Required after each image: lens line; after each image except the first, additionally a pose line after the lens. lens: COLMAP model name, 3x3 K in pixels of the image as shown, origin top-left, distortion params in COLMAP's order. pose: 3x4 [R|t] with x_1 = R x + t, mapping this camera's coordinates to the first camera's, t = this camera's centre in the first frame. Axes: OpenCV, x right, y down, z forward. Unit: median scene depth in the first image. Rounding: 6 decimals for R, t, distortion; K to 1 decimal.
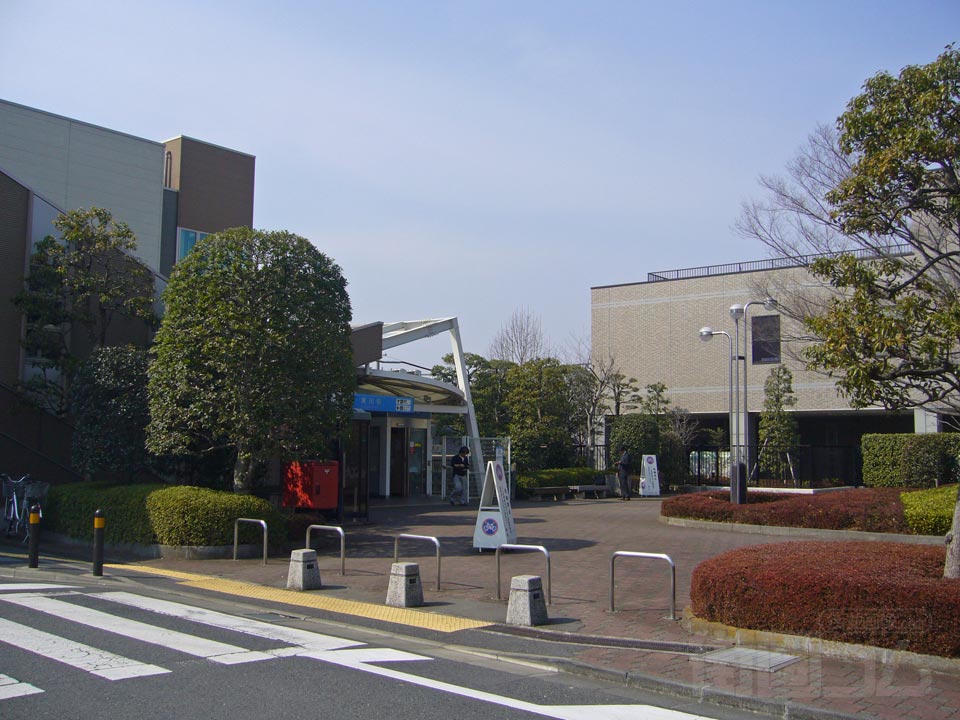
lens RADIAL K [[1023.6, 0, 480.0], [0, 1023.6, 360.0], [0, 0, 1]] dist [-0.055219, 0.007465]
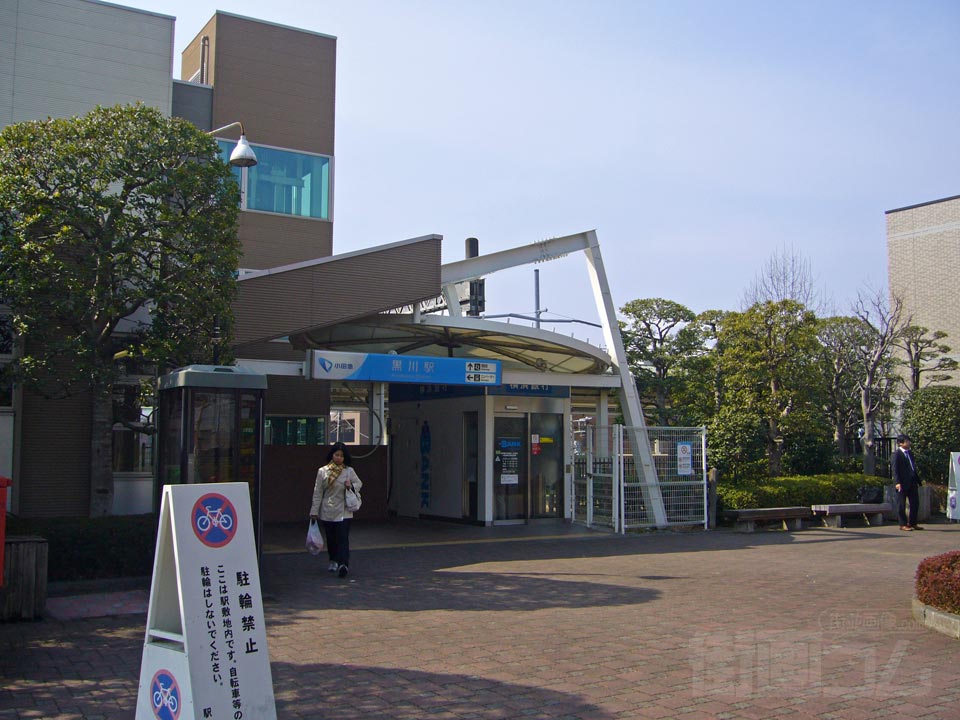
lens RADIAL K [[1023.6, 0, 480.0], [0, 1023.6, 360.0], [0, 0, 1]] dist [-0.055219, 0.007465]
pose [[0.944431, -0.035024, -0.326837, 0.101016], [0.035785, 0.999353, -0.003686, 0.033090], [0.326755, -0.008215, 0.945073, 0.371697]]
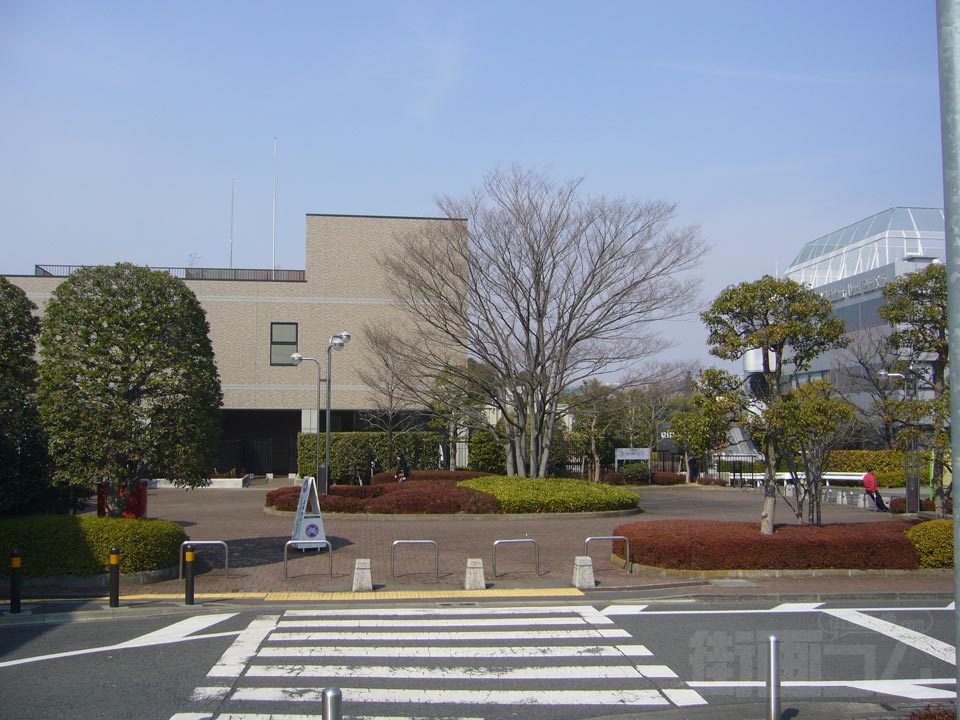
lens RADIAL K [[1023.6, 0, 480.0], [0, 1023.6, 360.0], [0, 0, 1]] dist [-0.055219, 0.007465]
pose [[0.647308, 0.043188, 0.761004, -0.407573], [-0.065620, 0.997844, -0.000813, -0.028718], [-0.759398, -0.049411, 0.648747, 0.022430]]
